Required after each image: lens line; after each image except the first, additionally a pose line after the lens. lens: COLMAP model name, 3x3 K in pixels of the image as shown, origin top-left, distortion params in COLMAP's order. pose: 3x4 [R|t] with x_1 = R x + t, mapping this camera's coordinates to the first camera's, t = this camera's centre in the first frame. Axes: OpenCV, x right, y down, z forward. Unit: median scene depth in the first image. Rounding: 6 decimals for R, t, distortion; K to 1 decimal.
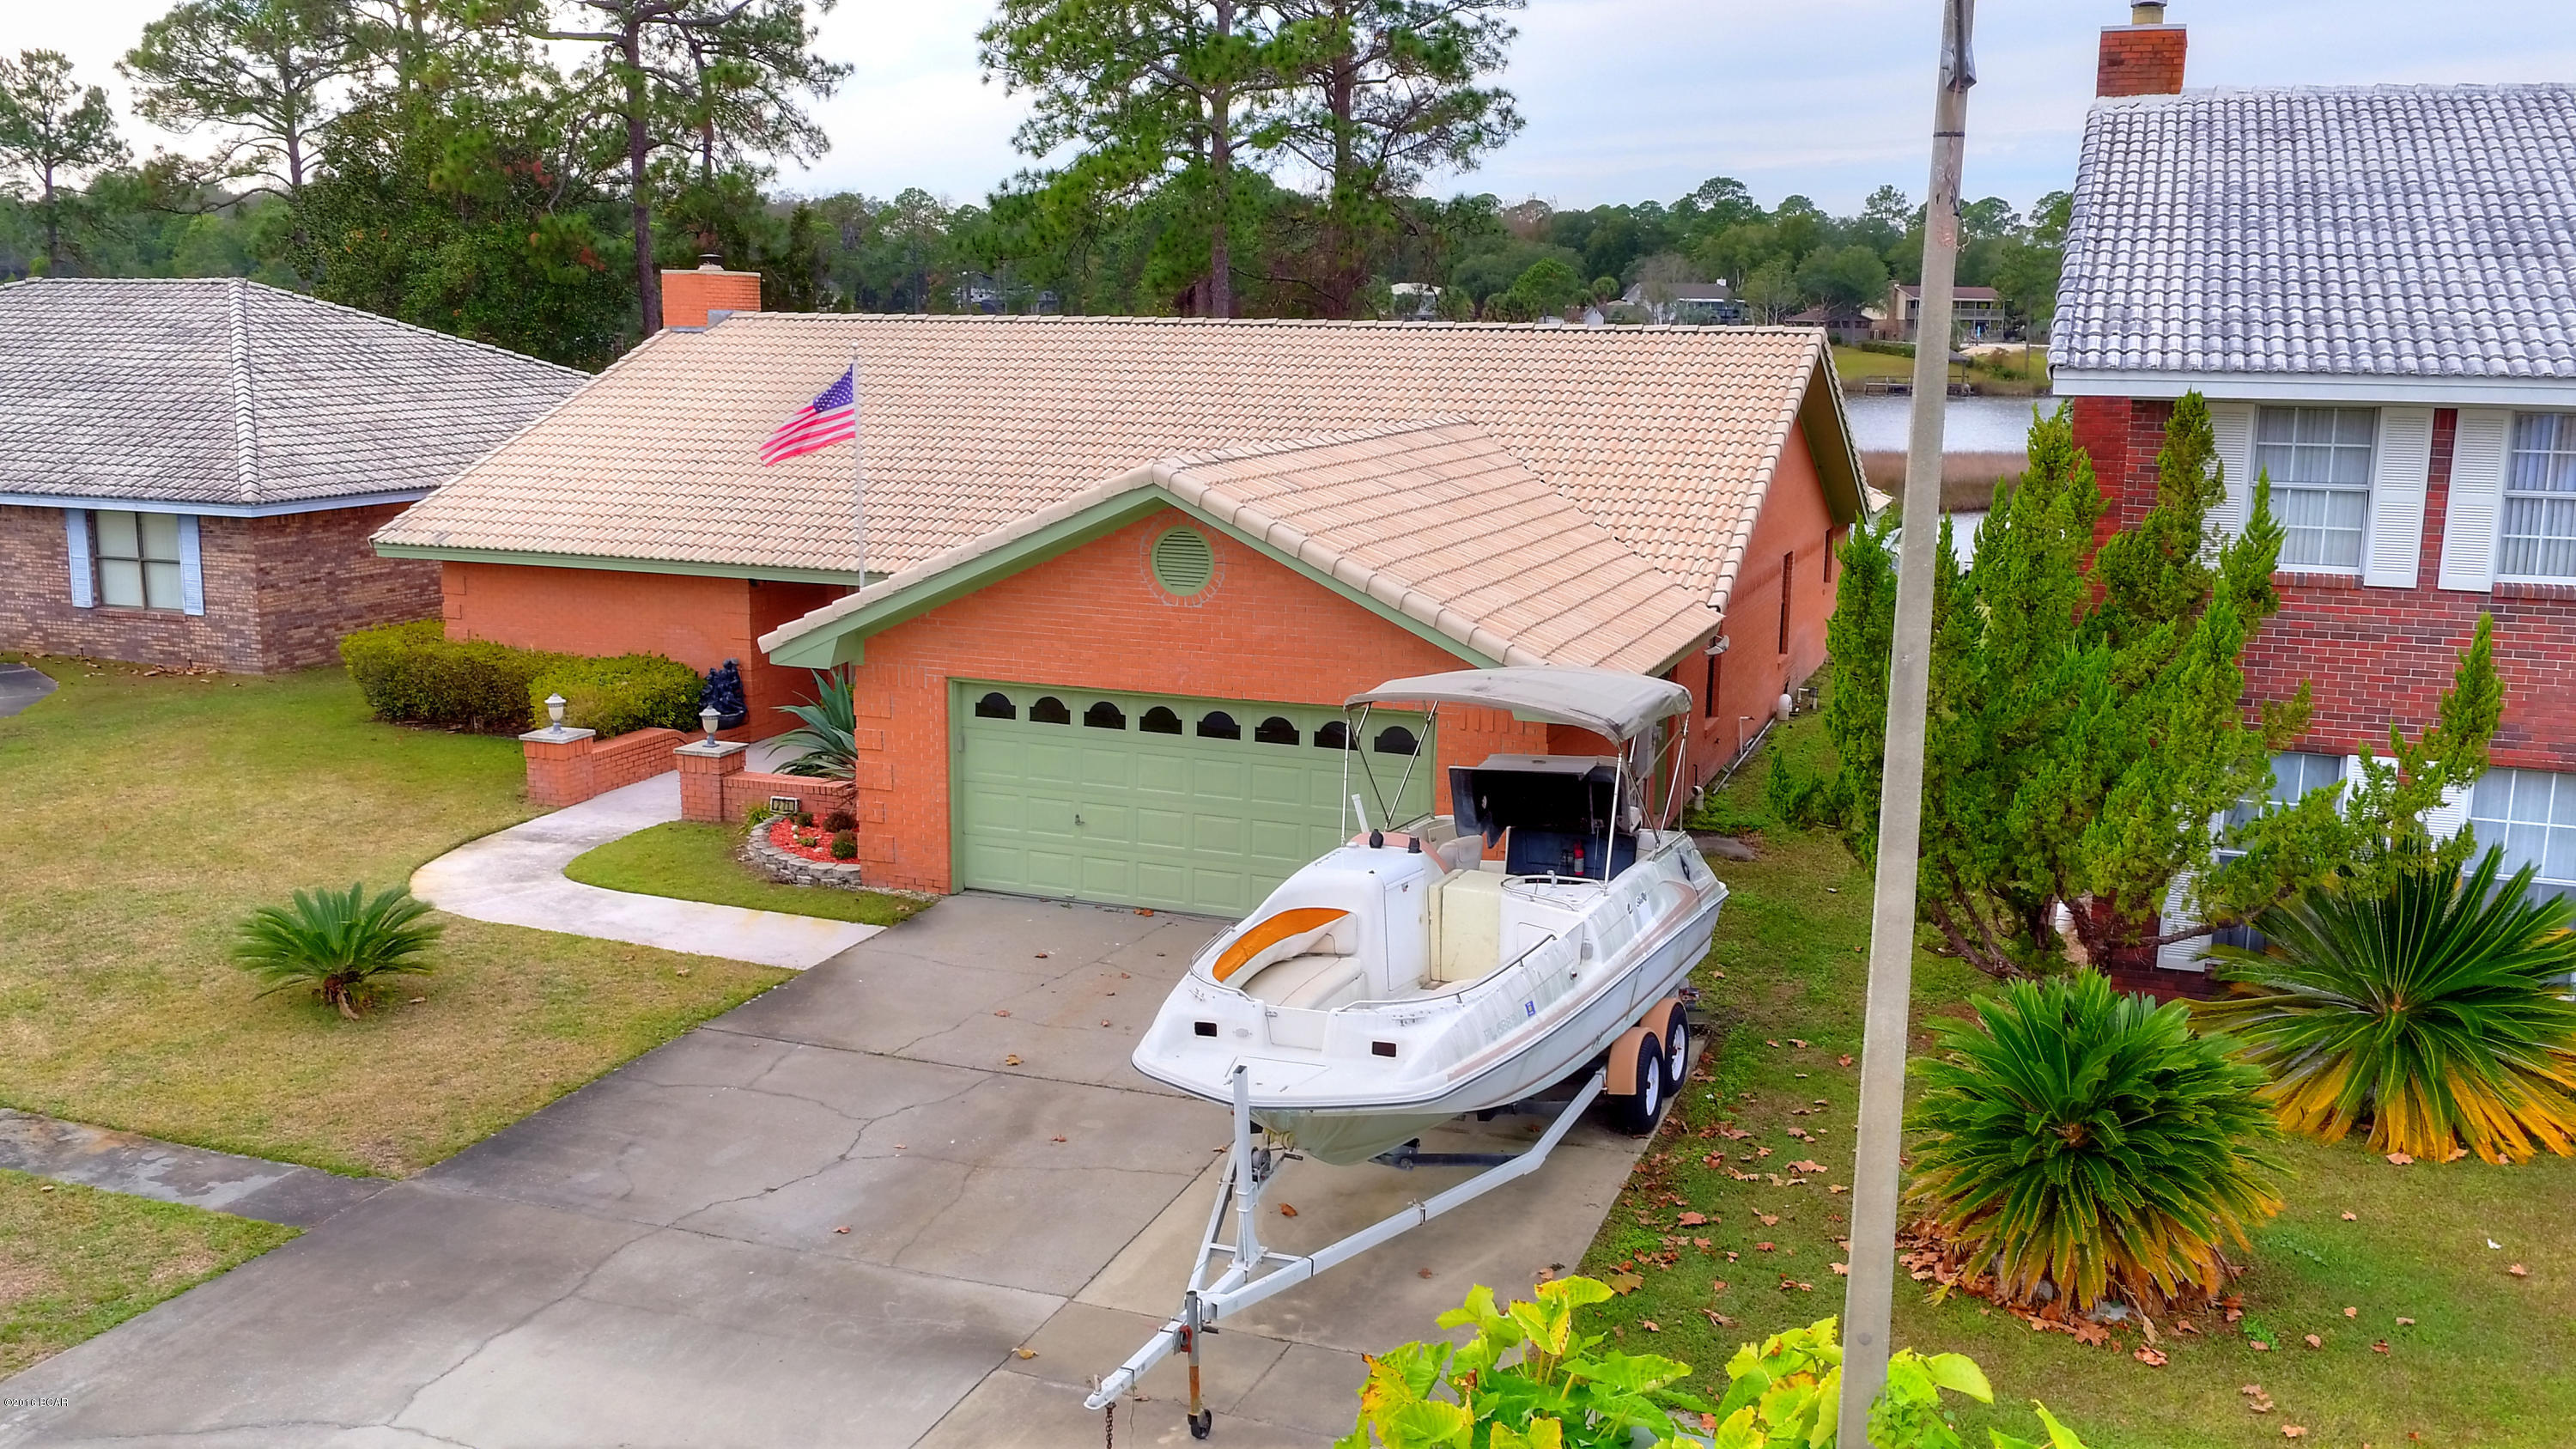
lens RADIAL K [[2266.0, 0, 1289.6], [0, 2266.0, 723.1], [0, 0, 1]] dist [0.004674, 0.001352]
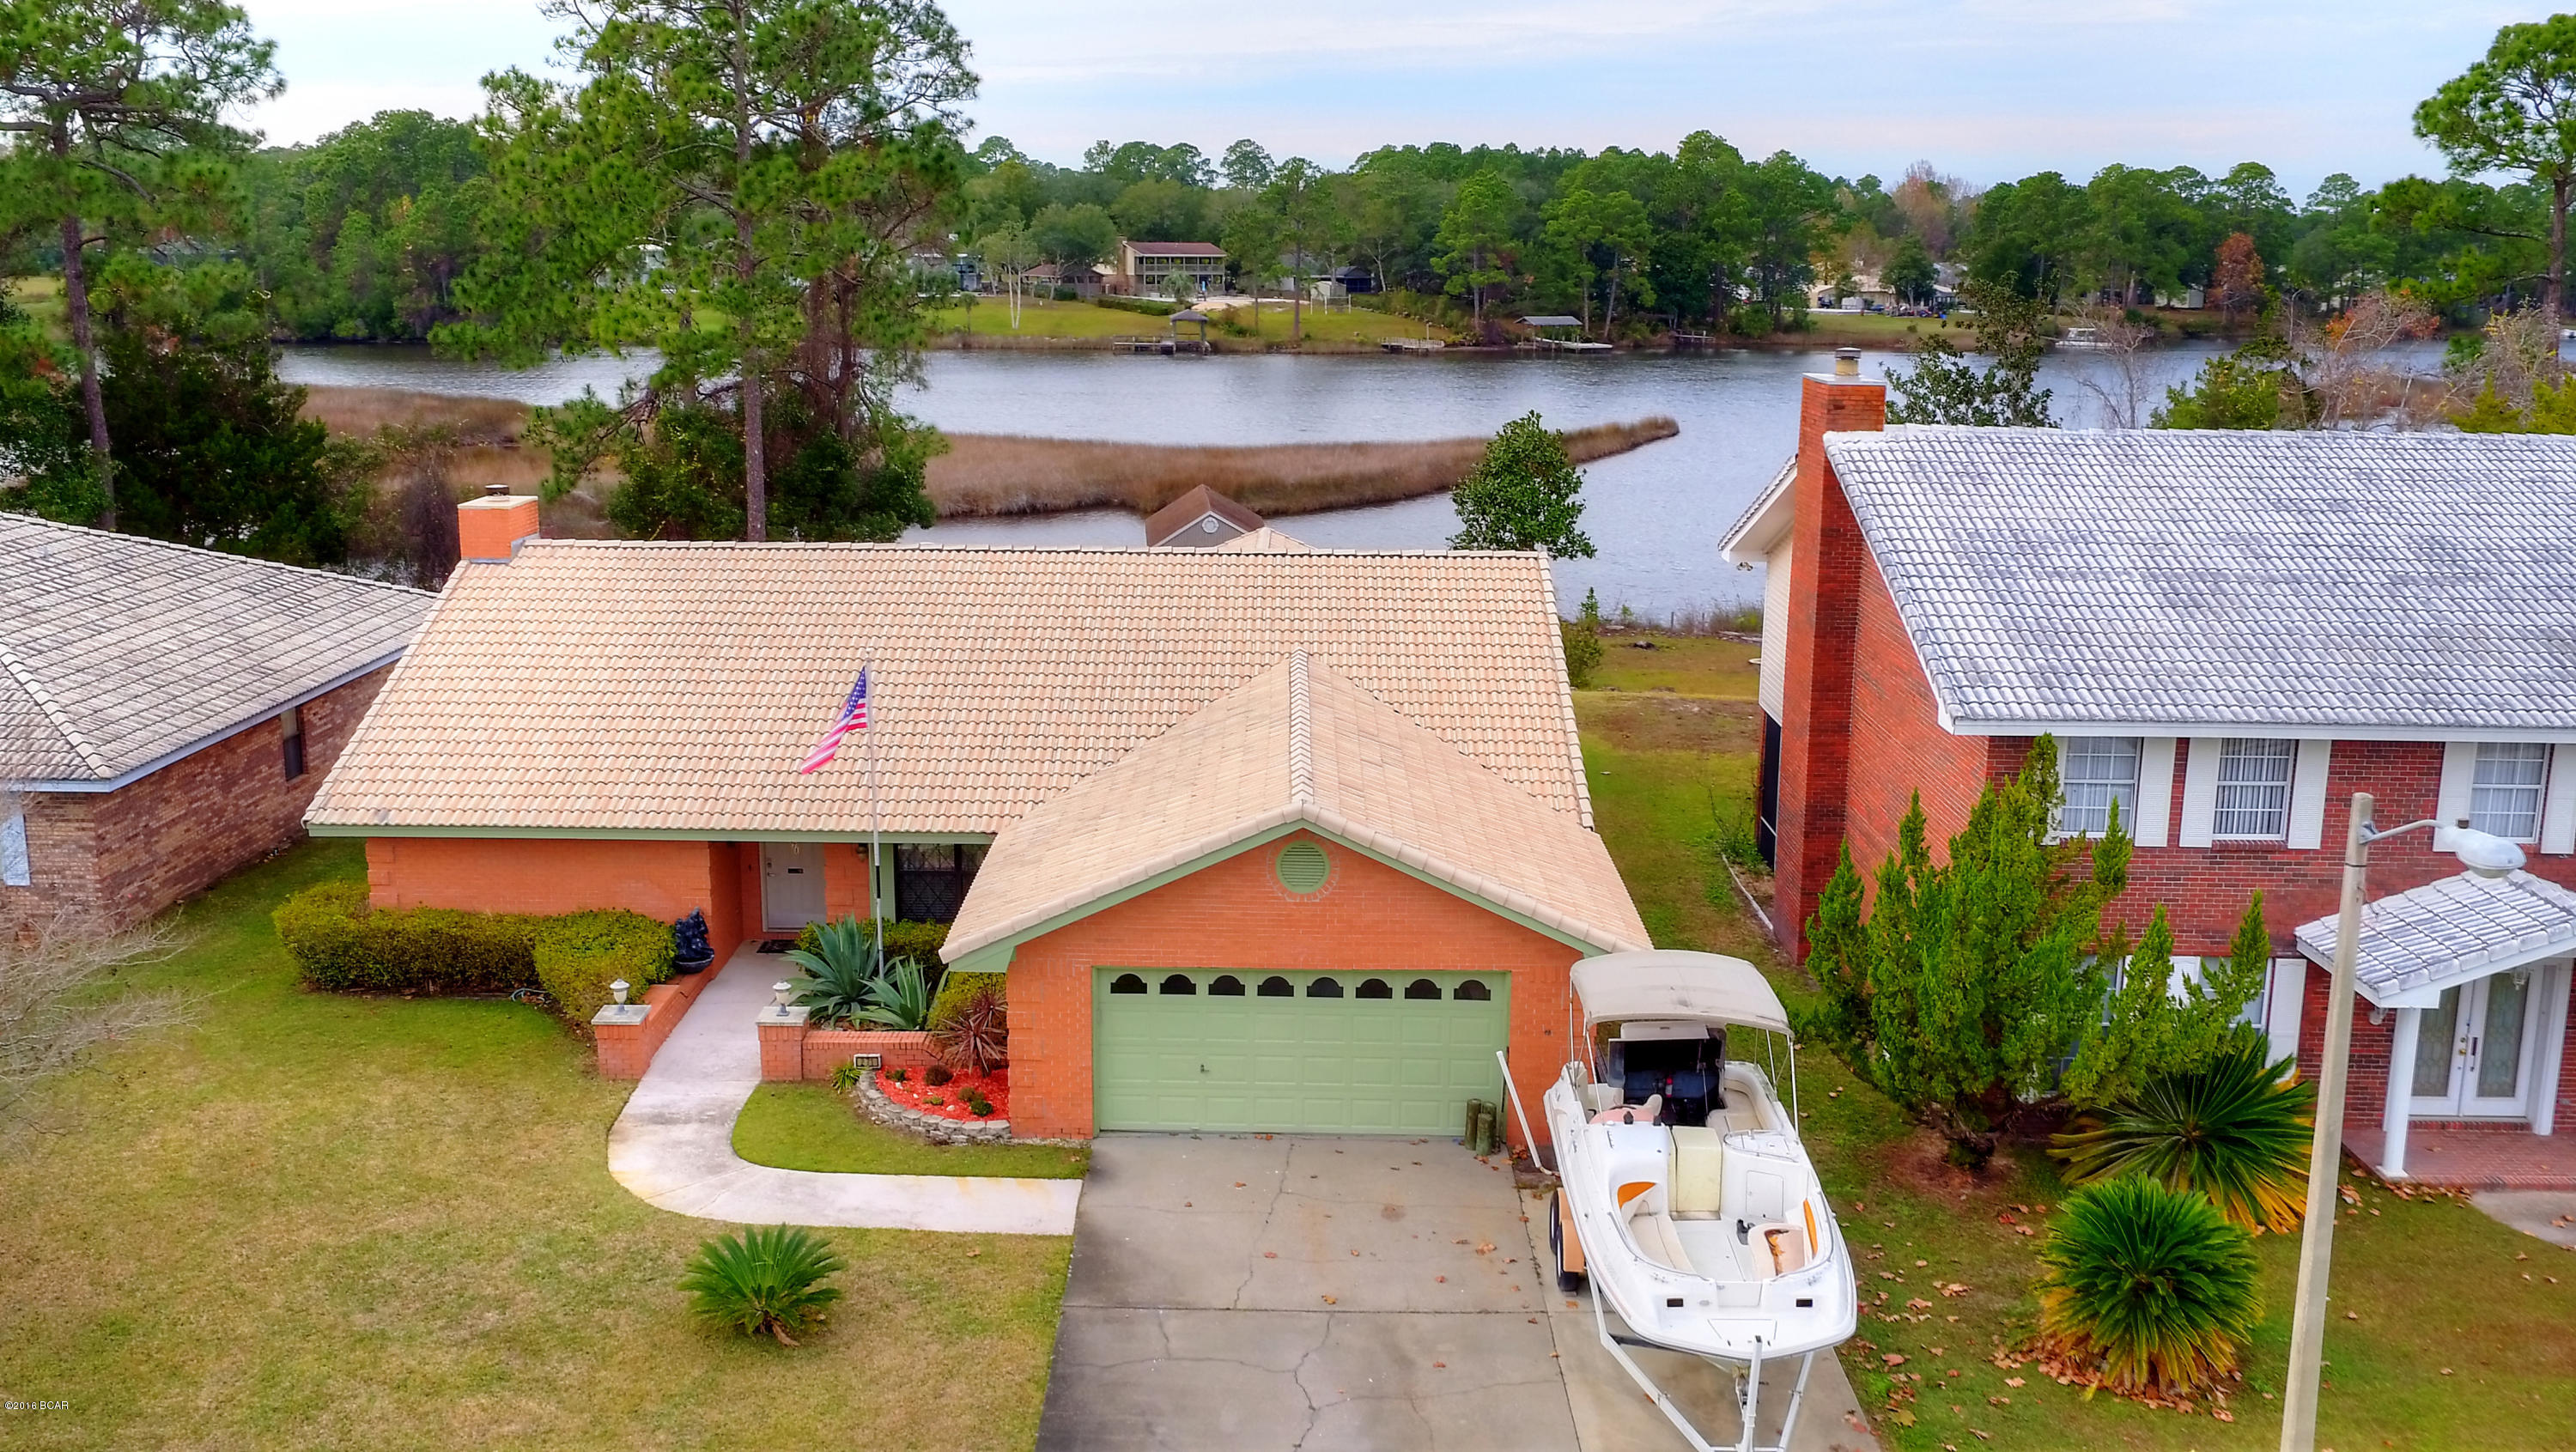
lens RADIAL K [[2283.6, 0, 1287.3], [0, 2283.6, 727.4], [0, 0, 1]] dist [0.004078, -0.013224]
pose [[0.939575, -0.073147, 0.334436, -0.453491], [0.062369, 0.997132, 0.042867, -0.194481], [-0.336613, -0.019418, 0.941443, -0.193725]]
